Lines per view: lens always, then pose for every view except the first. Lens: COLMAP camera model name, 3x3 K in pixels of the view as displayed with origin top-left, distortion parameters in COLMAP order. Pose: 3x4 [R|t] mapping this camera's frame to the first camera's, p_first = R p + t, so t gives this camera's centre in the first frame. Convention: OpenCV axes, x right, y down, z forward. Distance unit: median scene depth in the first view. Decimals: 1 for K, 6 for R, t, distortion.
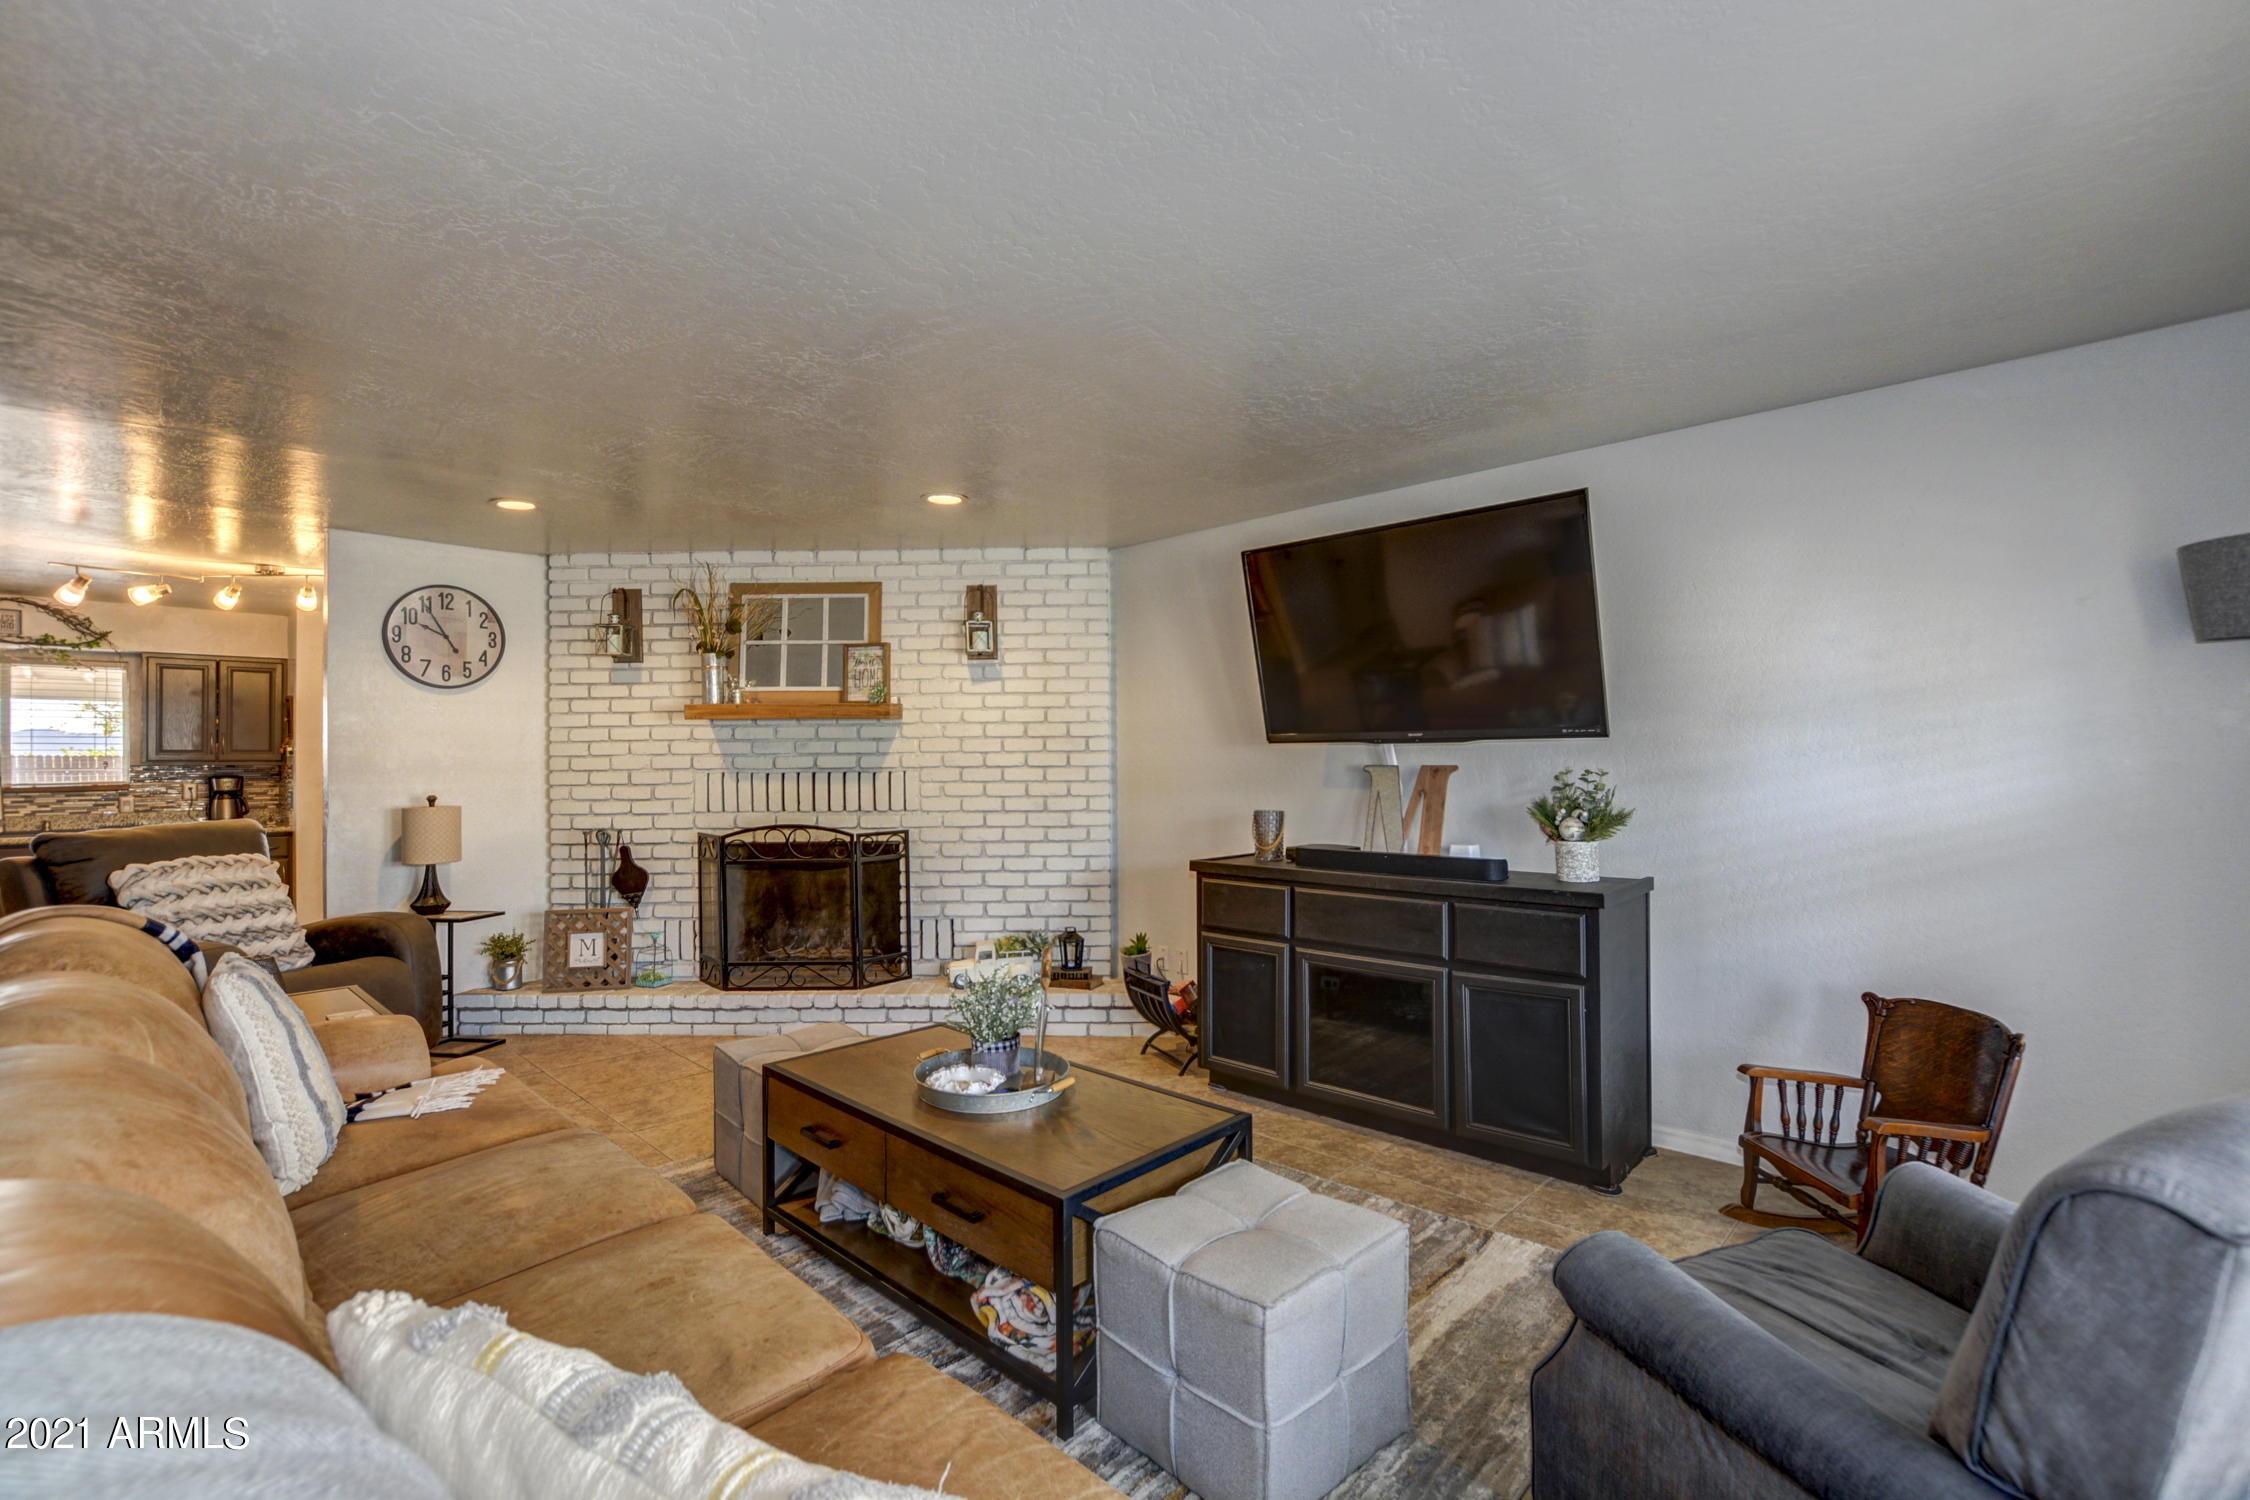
lens RADIAL K [[991.6, 0, 1125.0], [0, 991.6, 750.0], [0, 0, 1]] dist [-0.013228, 0.000757]
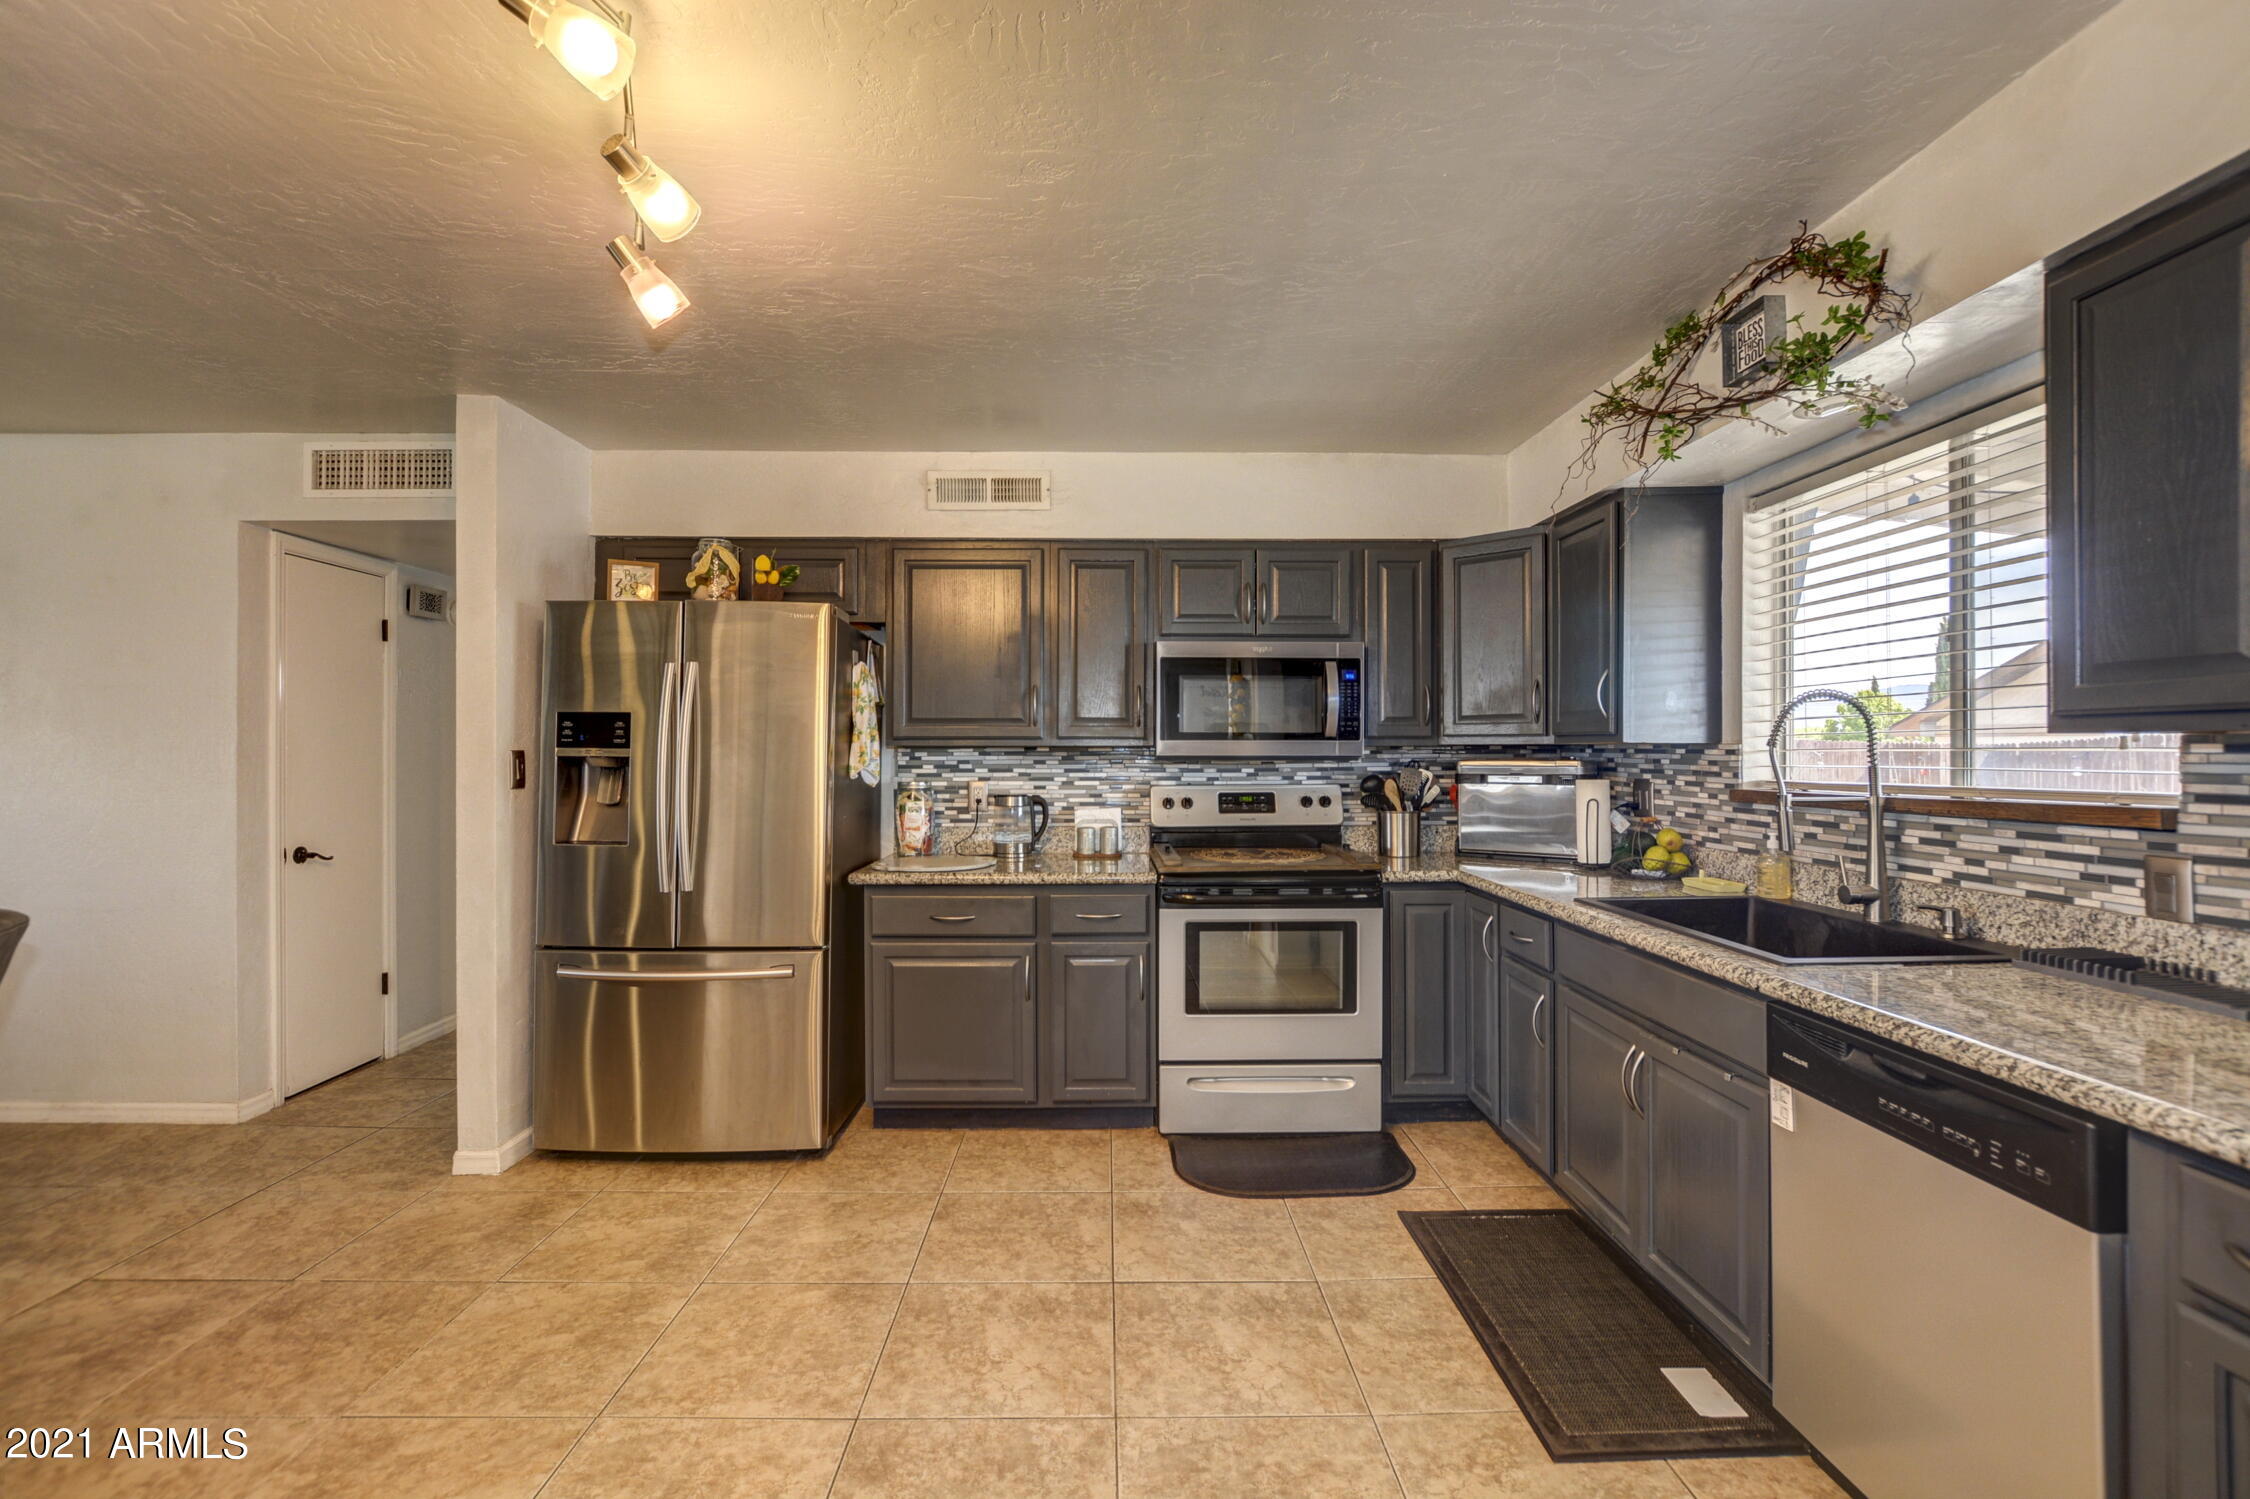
lens RADIAL K [[981.0, 0, 1125.7], [0, 981.0, 747.4], [0, 0, 1]] dist [-0.012449, 0.000554]
pose [[-0.700731, 0.002828, -0.713420, -0.868104], [0.011143, 0.999914, -0.006981, 0.024093], [0.713338, -0.012841, -0.700702, 1.308885]]
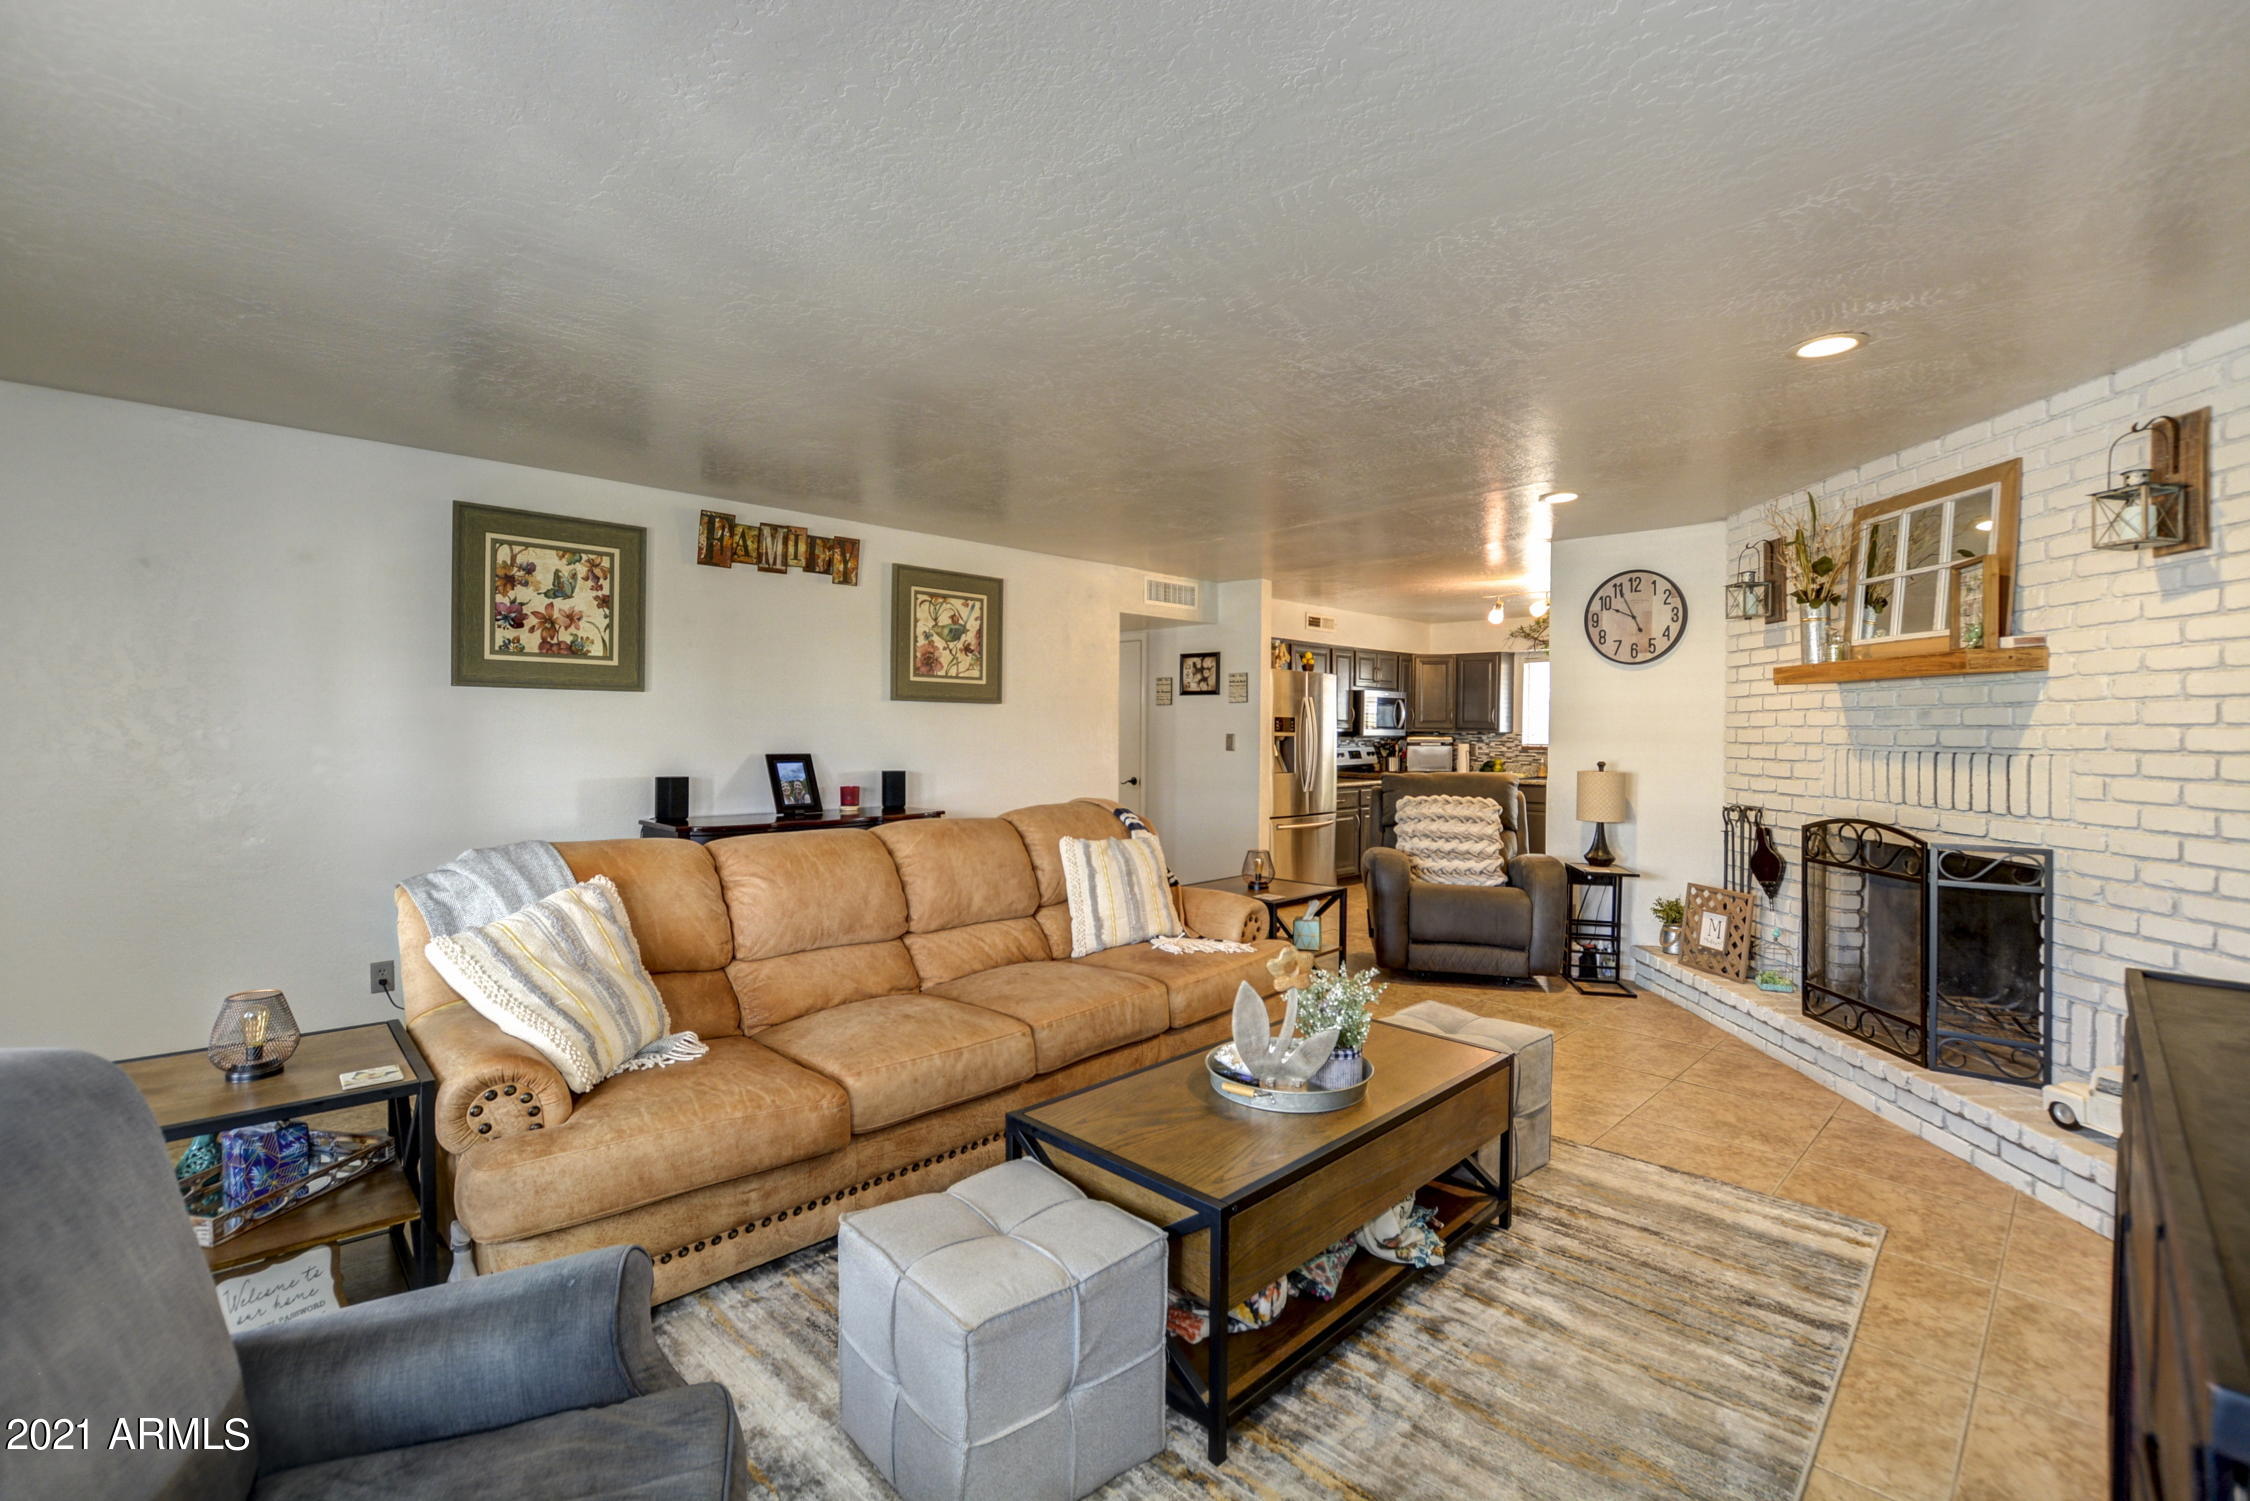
lens RADIAL K [[991.6, 0, 1125.0], [0, 991.6, 750.5], [0, 0, 1]] dist [-0.013228, 0.000757]
pose [[-0.018735, 0.029215, -0.999398, 0.401088], [0.002502, 0.999571, 0.029173, -0.000754], [0.999821, -0.001954, -0.018800, 0.434137]]
